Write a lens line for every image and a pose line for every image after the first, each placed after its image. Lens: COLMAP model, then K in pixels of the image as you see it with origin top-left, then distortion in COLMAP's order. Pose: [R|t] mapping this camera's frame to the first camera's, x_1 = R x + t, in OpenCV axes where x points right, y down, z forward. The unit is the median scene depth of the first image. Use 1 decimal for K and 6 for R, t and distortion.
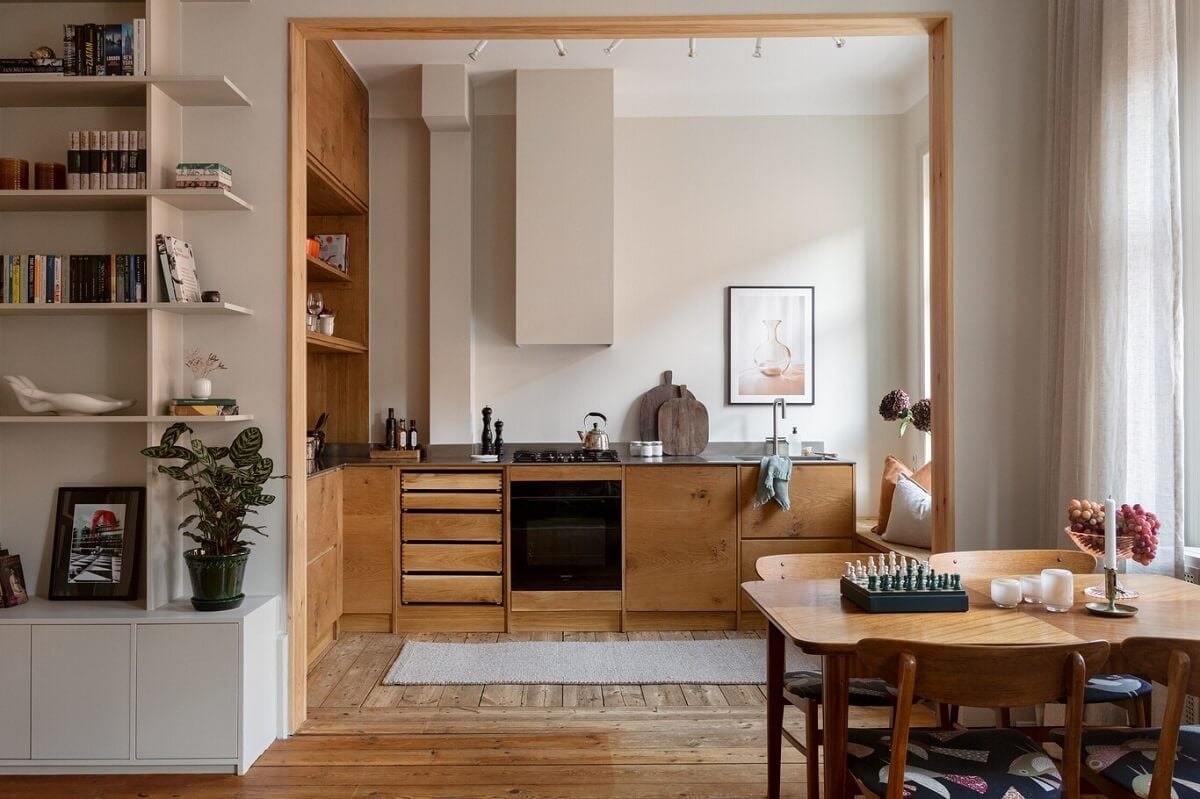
lens RADIAL K [[981.8, 0, 554.3], [0, 981.8, 389.1], [0, 0, 1]] dist [-0.001134, 0.020043]
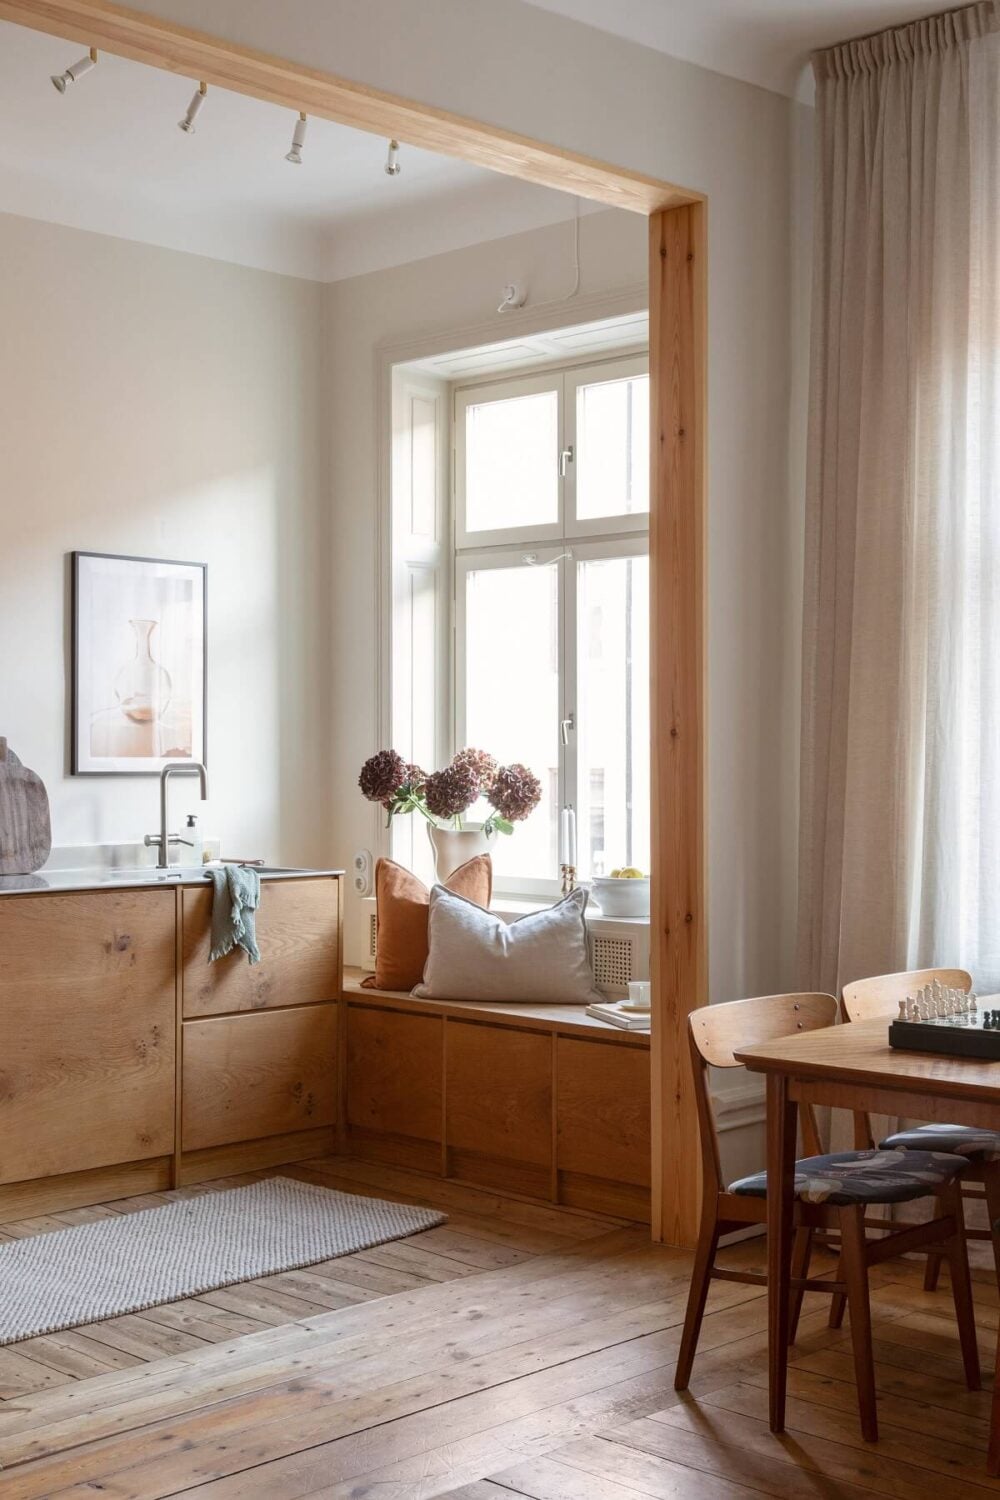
lens RADIAL K [[1931.7, 0, 504.5], [0, 1931.7, 746.0], [0, 0, 1]] dist [0.024605, 0.000000]
pose [[0.696962, 0.006556, 0.717078, -0.458928], [-0.008877, 0.999960, -0.000513, -0.001526], [-0.717053, -0.006008, 0.696993, 0.120938]]
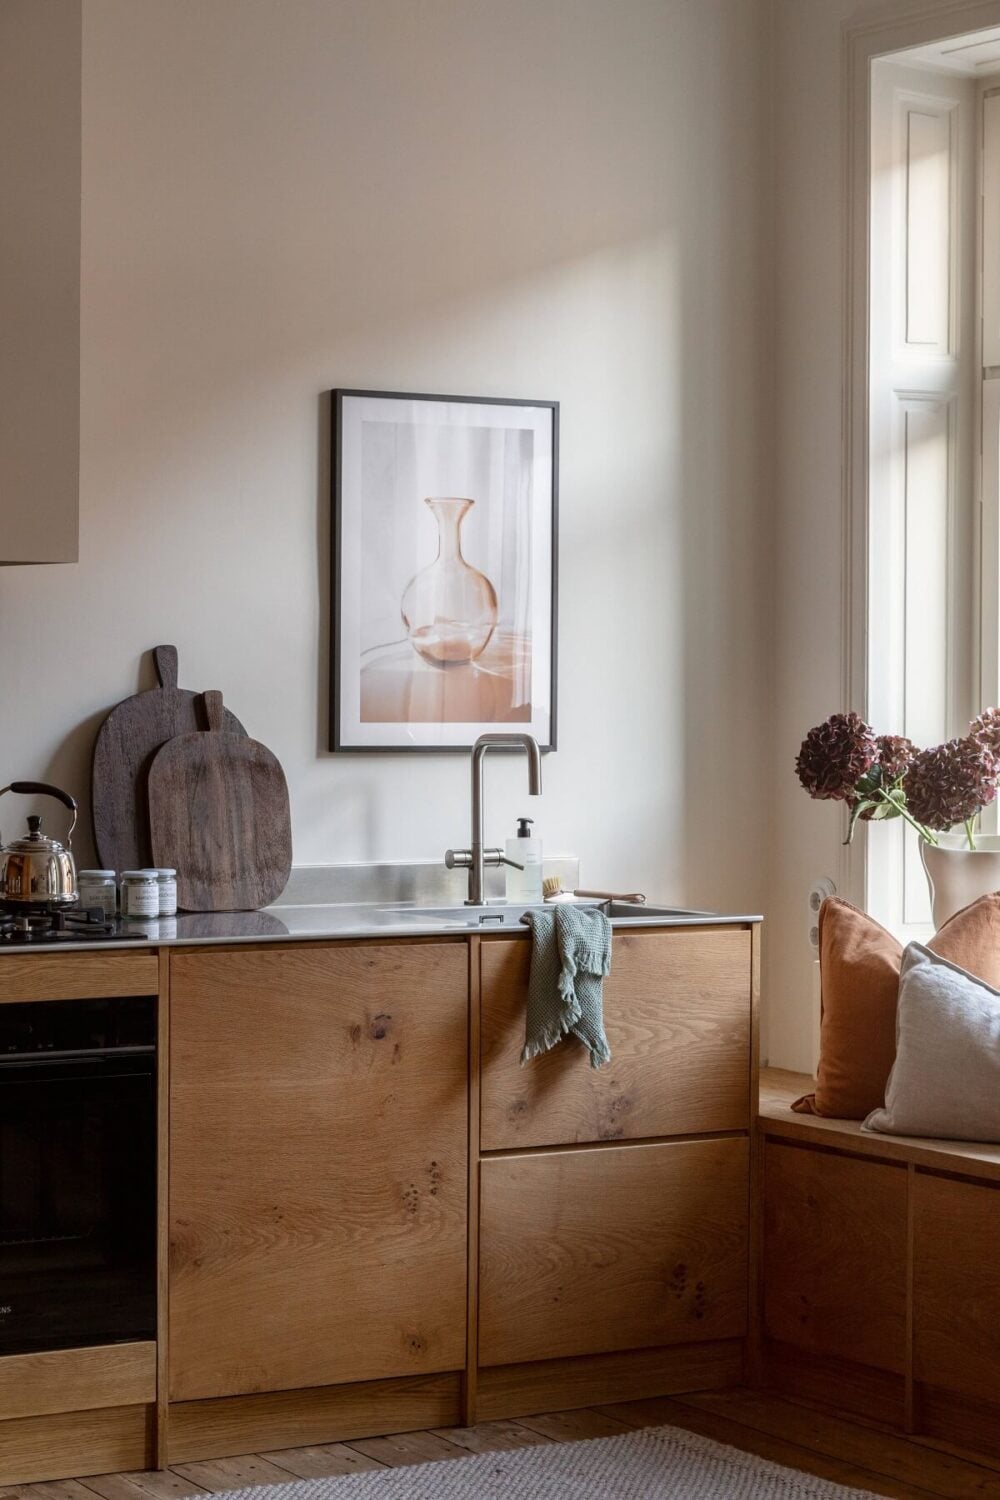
lens RADIAL K [[3502.4, 0, 485.0], [0, 3502.4, 717.1], [0, 0, 1]] dist [-0.003611, 0.000000]
pose [[0.854170, 0.000820, 0.519994, -0.433515], [-0.011455, 0.999786, 0.017241, -0.018393], [-0.519868, -0.020683, 0.853996, -0.024292]]
